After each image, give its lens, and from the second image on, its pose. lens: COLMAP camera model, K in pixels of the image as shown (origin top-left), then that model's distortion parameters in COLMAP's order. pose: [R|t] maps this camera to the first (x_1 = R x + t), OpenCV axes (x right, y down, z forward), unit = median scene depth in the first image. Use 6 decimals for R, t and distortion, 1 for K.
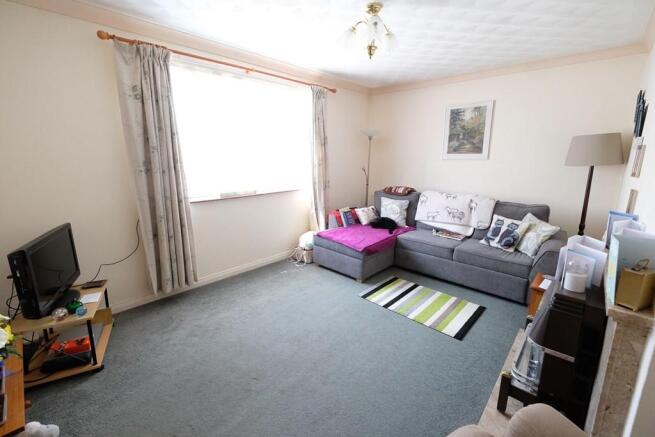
lens RADIAL K [[285.3, 0, 327.9], [0, 285.3, 215.5], [0, 0, 1]] dist [0.003394, 0.000358]
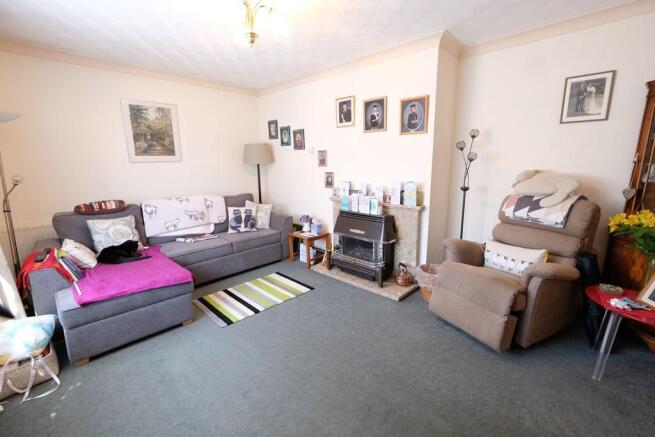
lens RADIAL K [[285.3, 0, 327.1], [0, 285.3, 216.0], [0, 0, 1]] dist [0.003394, 0.000358]
pose [[0.019273, -0.196173, 0.980380, -0.496508], [0.219387, 0.957494, 0.187281, -0.086916], [-0.975447, 0.211473, 0.061492, 0.473791]]
